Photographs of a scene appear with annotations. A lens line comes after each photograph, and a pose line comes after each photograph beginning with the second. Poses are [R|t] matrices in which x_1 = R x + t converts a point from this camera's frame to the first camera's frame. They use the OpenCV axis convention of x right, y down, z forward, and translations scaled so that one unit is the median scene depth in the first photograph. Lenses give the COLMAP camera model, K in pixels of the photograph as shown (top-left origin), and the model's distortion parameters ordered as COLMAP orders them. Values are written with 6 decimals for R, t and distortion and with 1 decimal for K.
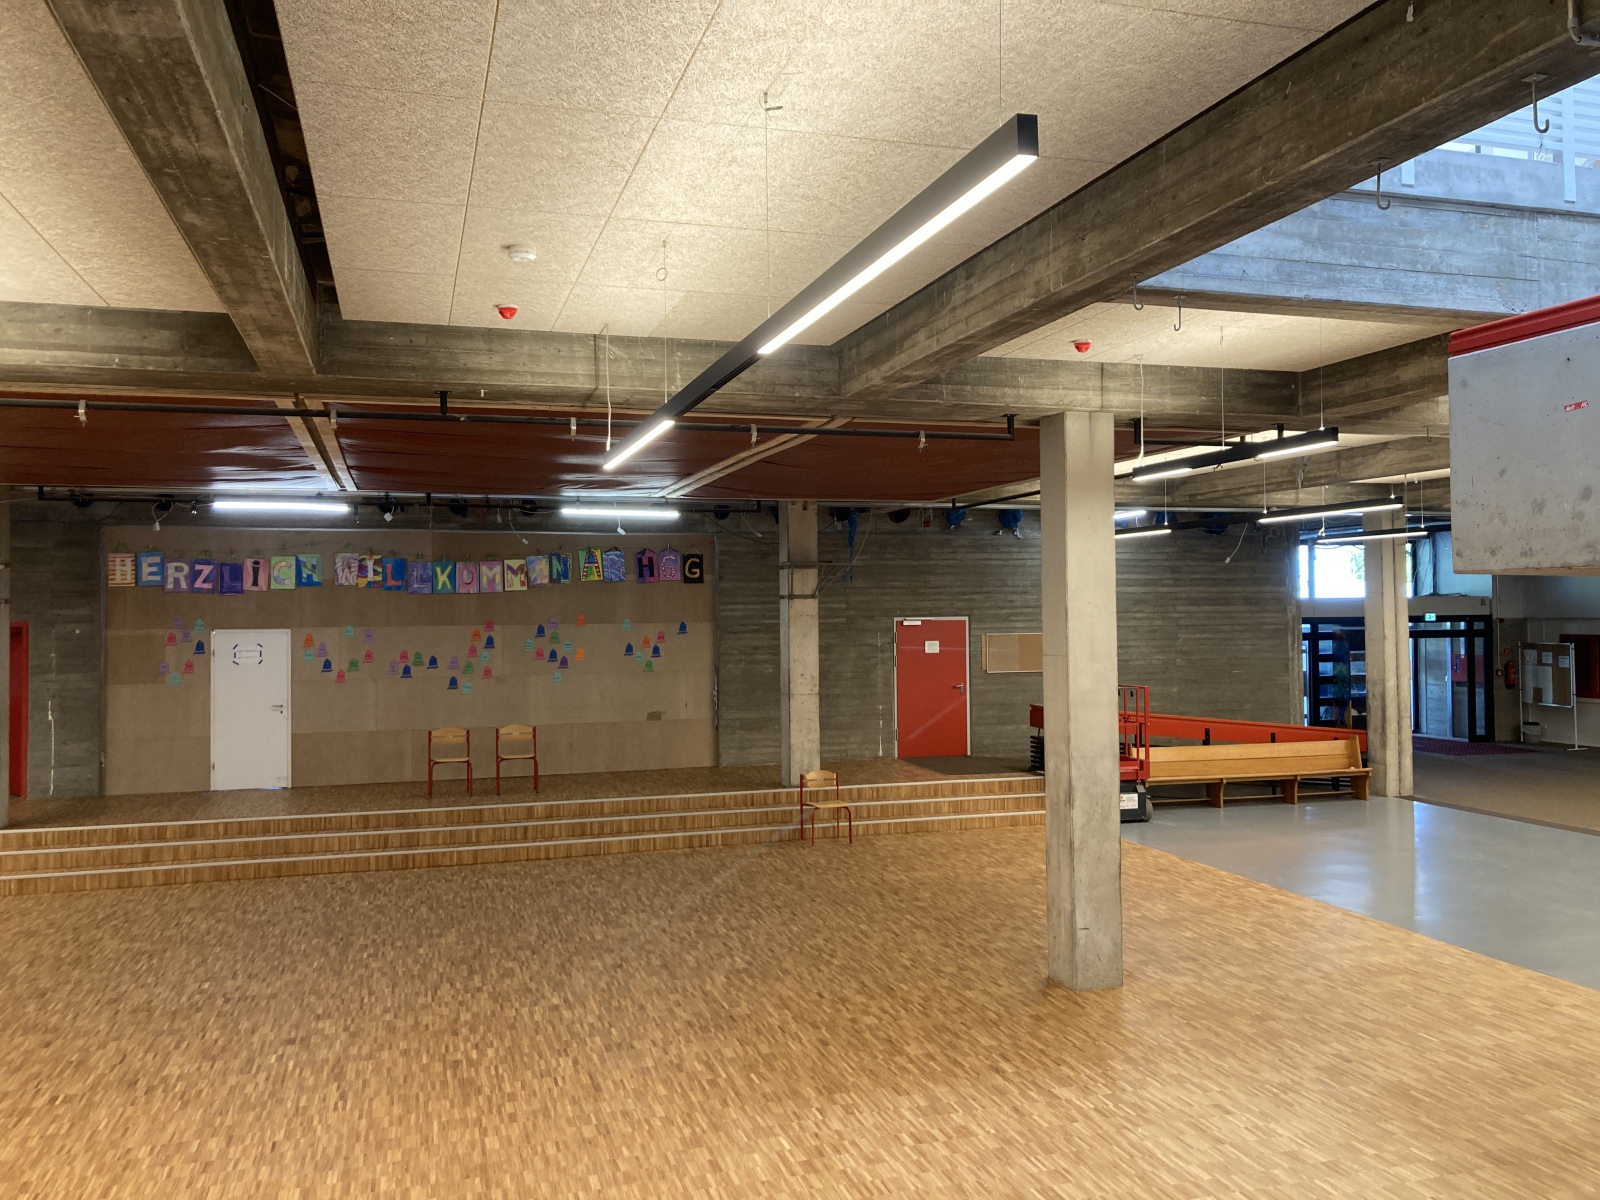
lens RADIAL K [[1318.6, 0, 829.4], [0, 1318.6, 598.8], [0, 0, 1]] dist [0.008304, -0.013821]
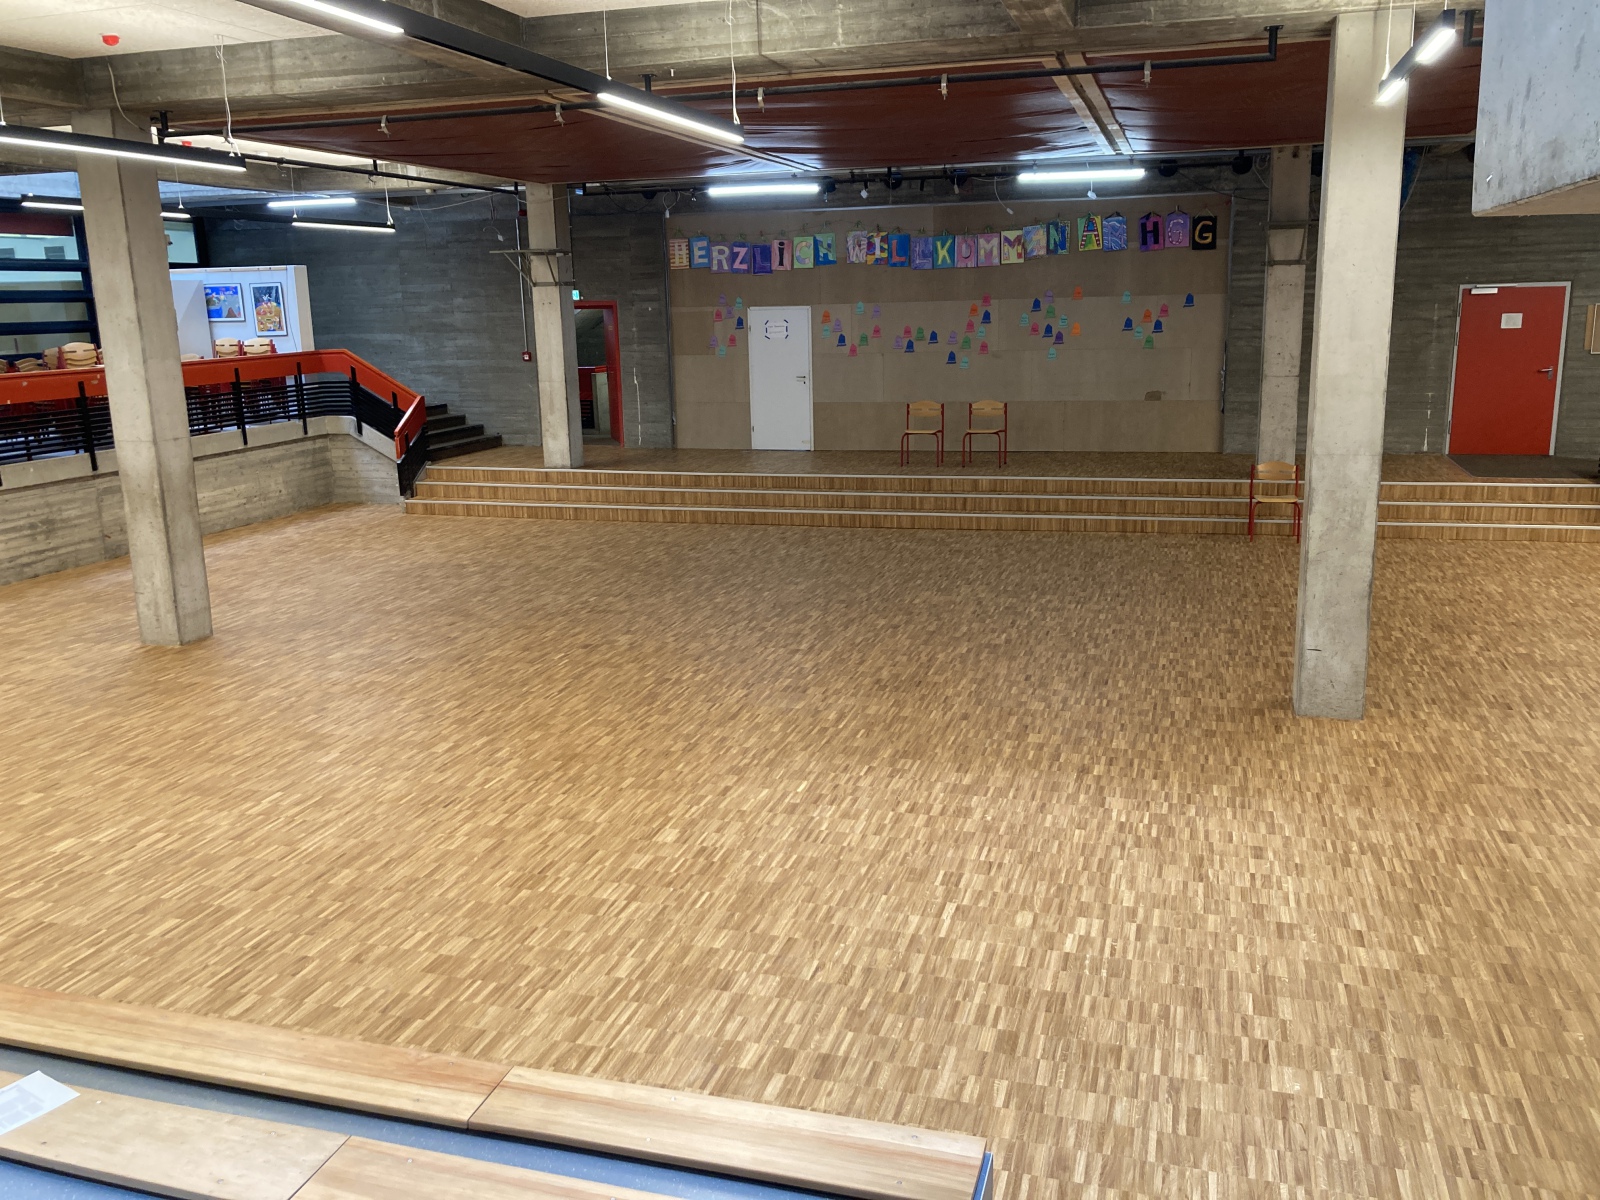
lens RADIAL K [[1317.5, 0, 803.0], [0, 1317.5, 606.8], [0, 0, 1]] dist [0.073180, -0.159498]
pose [[0.826157, 0.117963, -0.550953, 0.247143], [0.021217, 0.970631, 0.239635, 0.002694], [0.563040, -0.209666, 0.799391, 0.070639]]
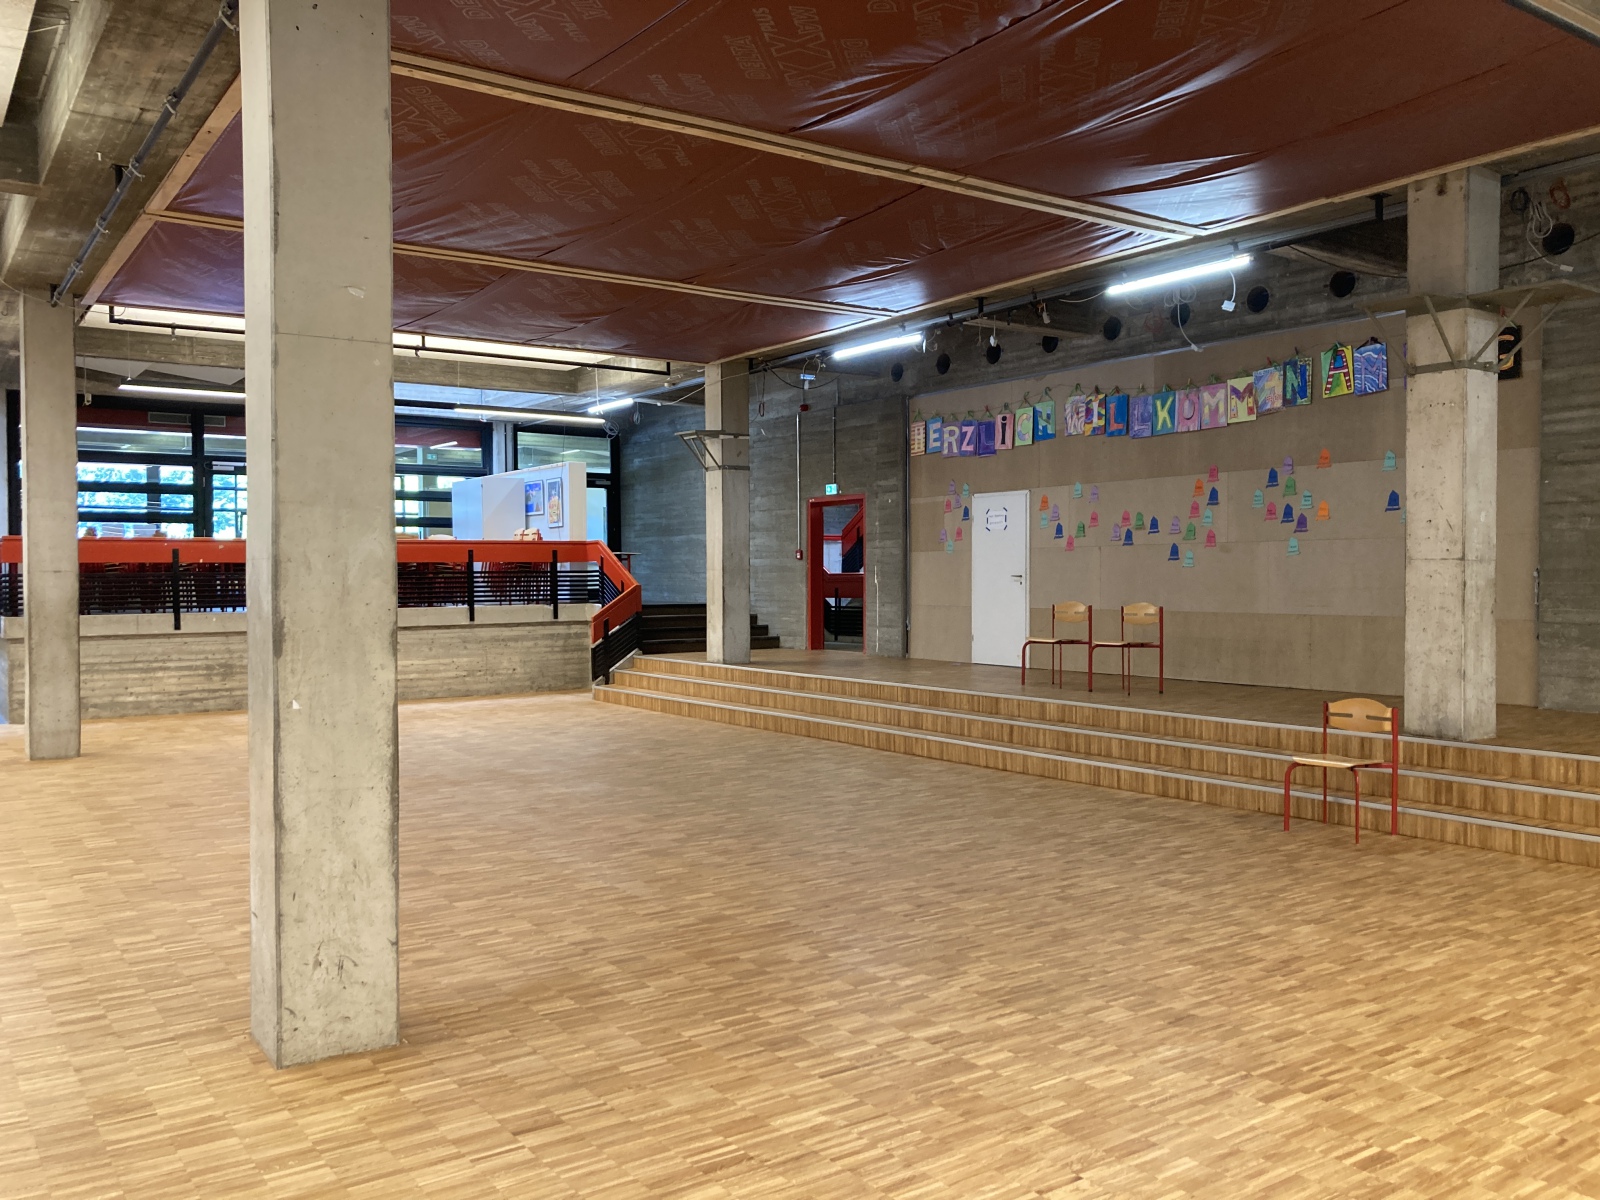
lens RADIAL K [[1317.5, 0, 803.0], [0, 1317.5, 606.8], [0, 0, 1]] dist [0.073180, -0.159498]
pose [[0.289430, 0.028230, -0.956783, 0.442669], [0.010072, 0.999420, 0.032535, 0.078782], [0.957146, -0.019053, 0.288977, 0.661512]]
